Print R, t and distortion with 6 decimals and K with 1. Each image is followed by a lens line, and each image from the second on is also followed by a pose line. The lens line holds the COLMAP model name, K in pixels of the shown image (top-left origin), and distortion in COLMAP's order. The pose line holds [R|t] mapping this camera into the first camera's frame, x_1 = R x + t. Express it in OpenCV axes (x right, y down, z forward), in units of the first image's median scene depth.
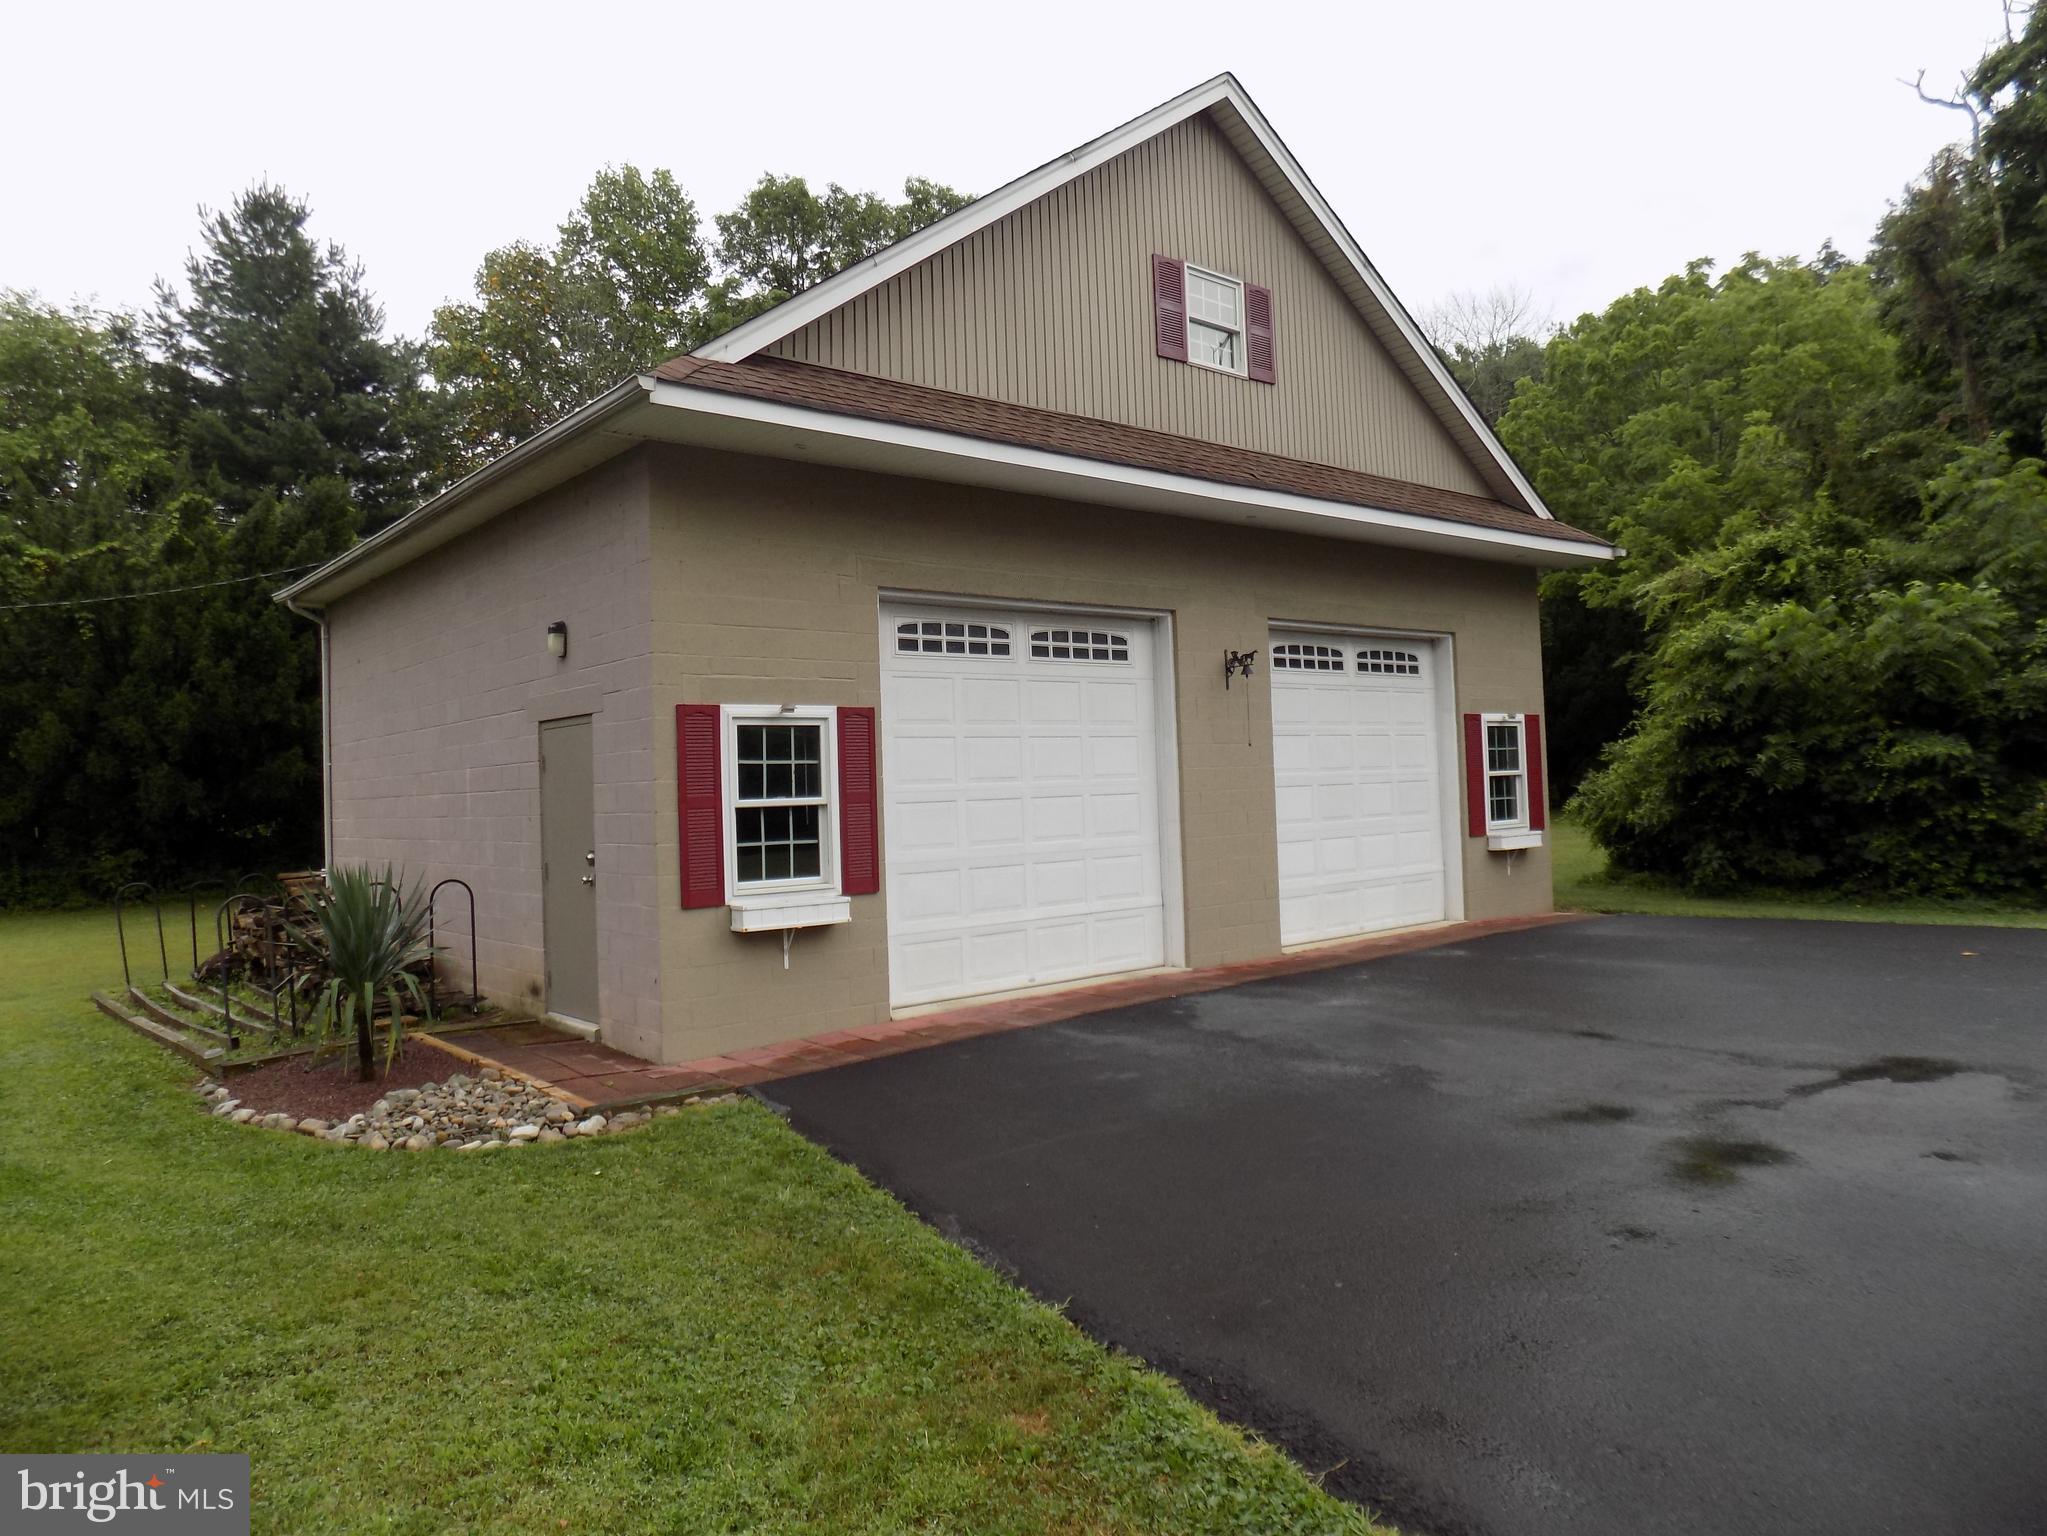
lens RADIAL K [[1410.0, 0, 1023.5], [0, 1410.0, 768.0], [0, 0, 1]] dist [-0.061845, 0.046465]
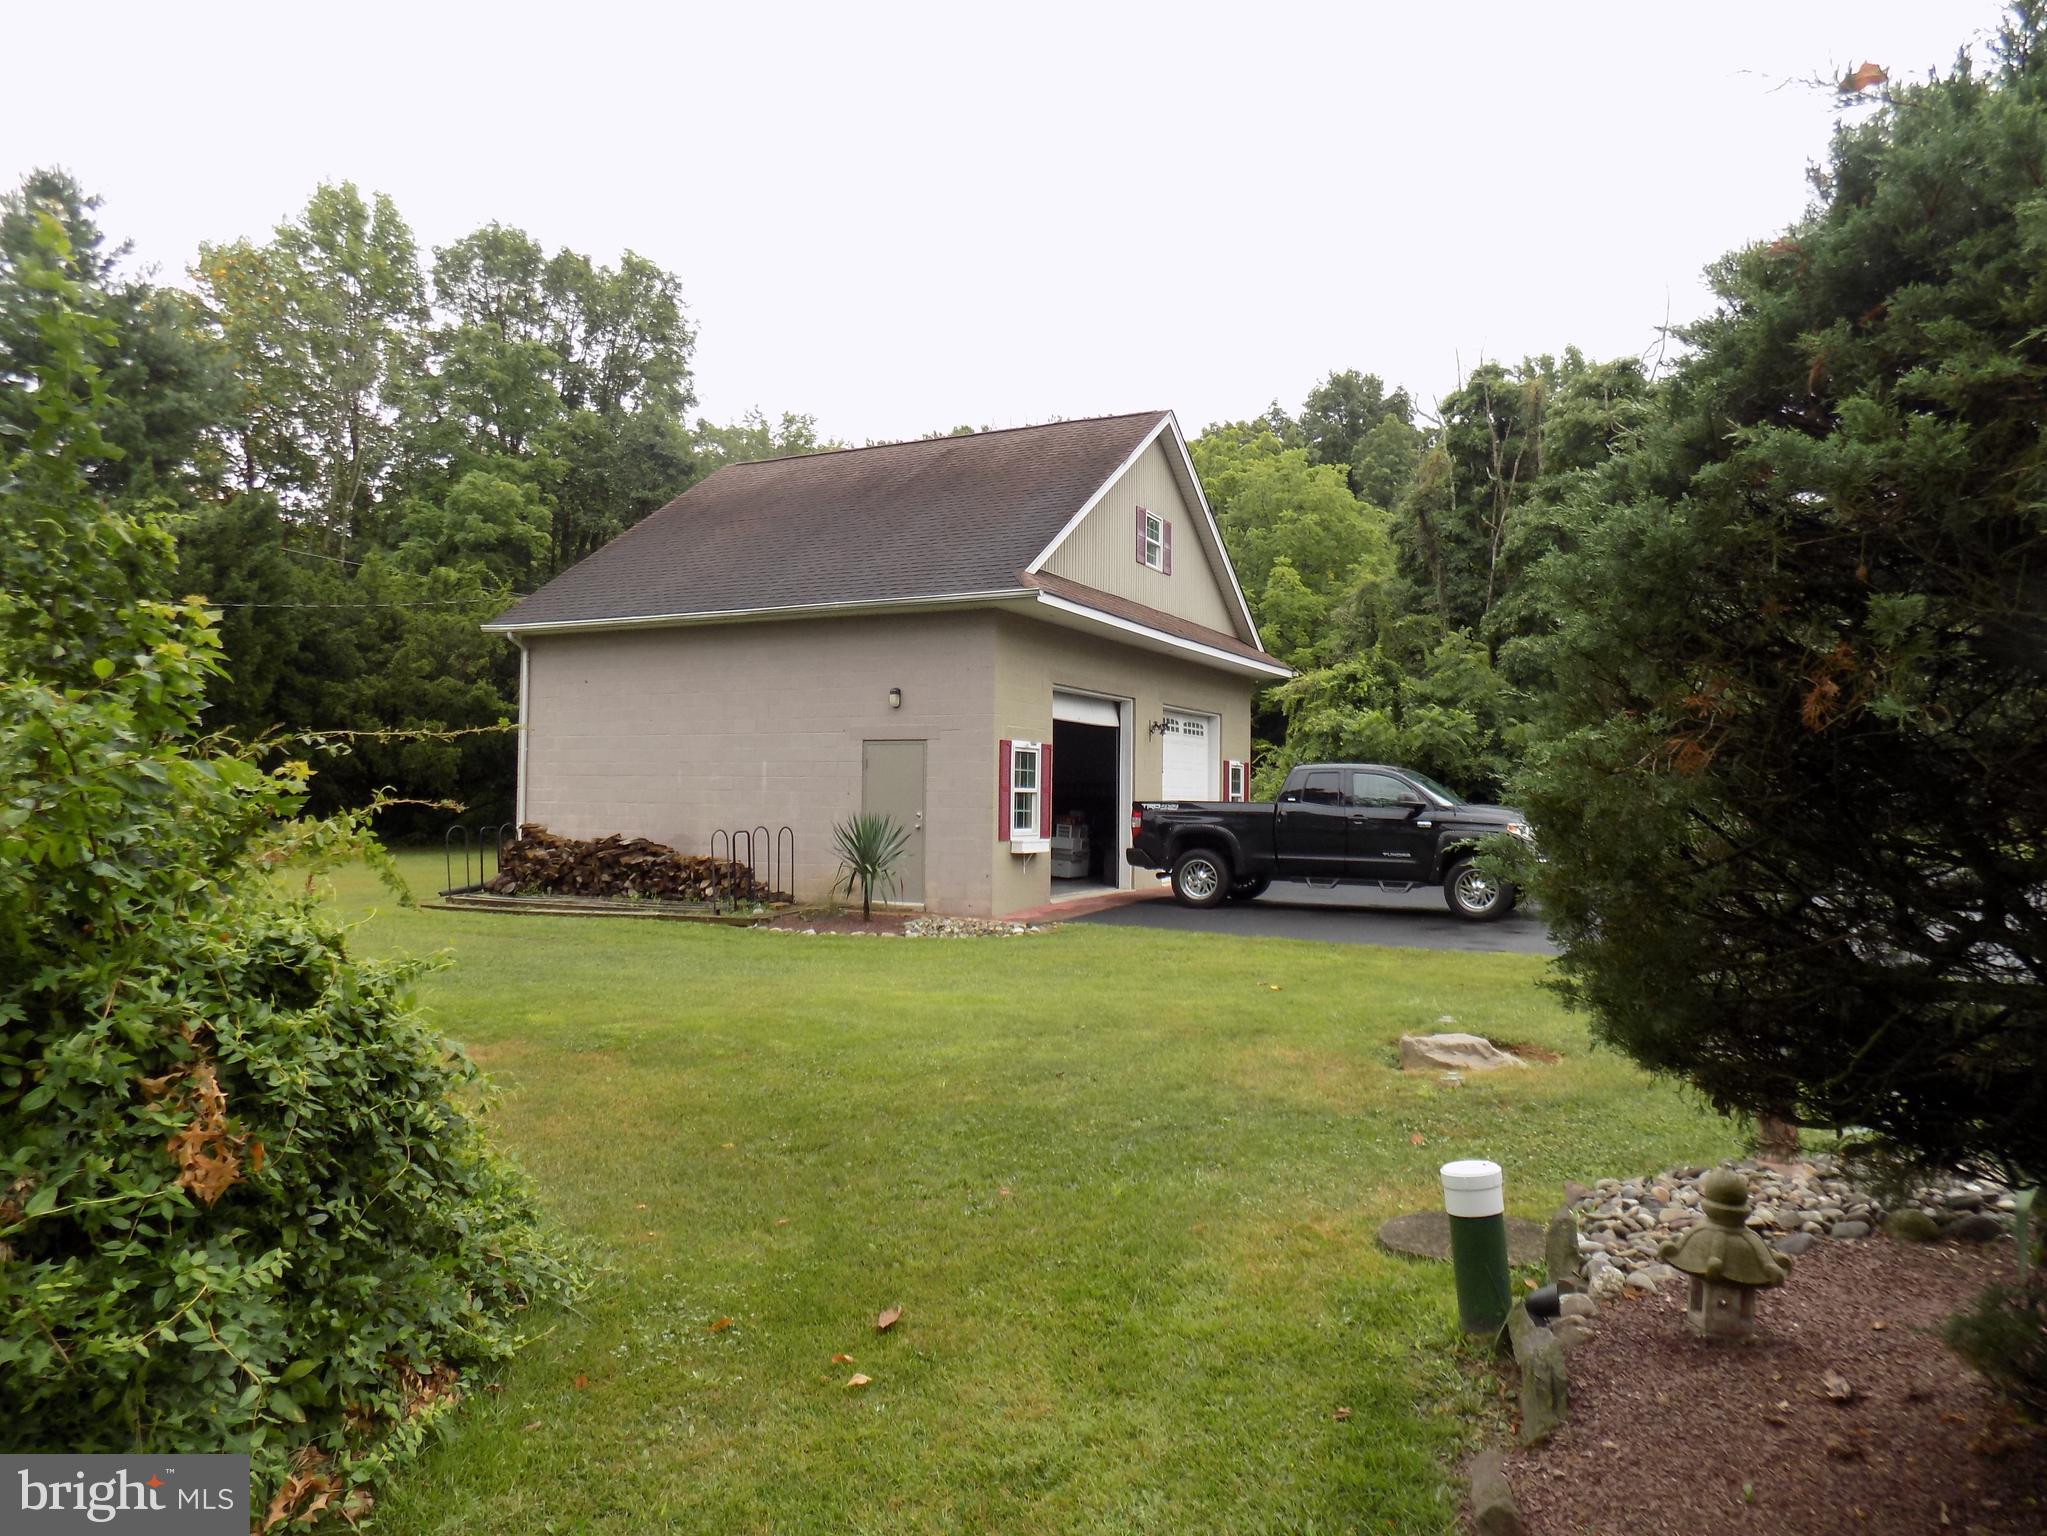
lens RADIAL K [[1366.7, 0, 1023.5], [0, 1366.7, 768.0], [0, 0, 1]] dist [-0.088631, 0.001358]
pose [[0.920380, 0.060566, 0.386305, -0.265763], [-0.059127, 0.998128, -0.015617, 0.006161], [-0.386528, -0.008468, 0.922239, -0.225544]]
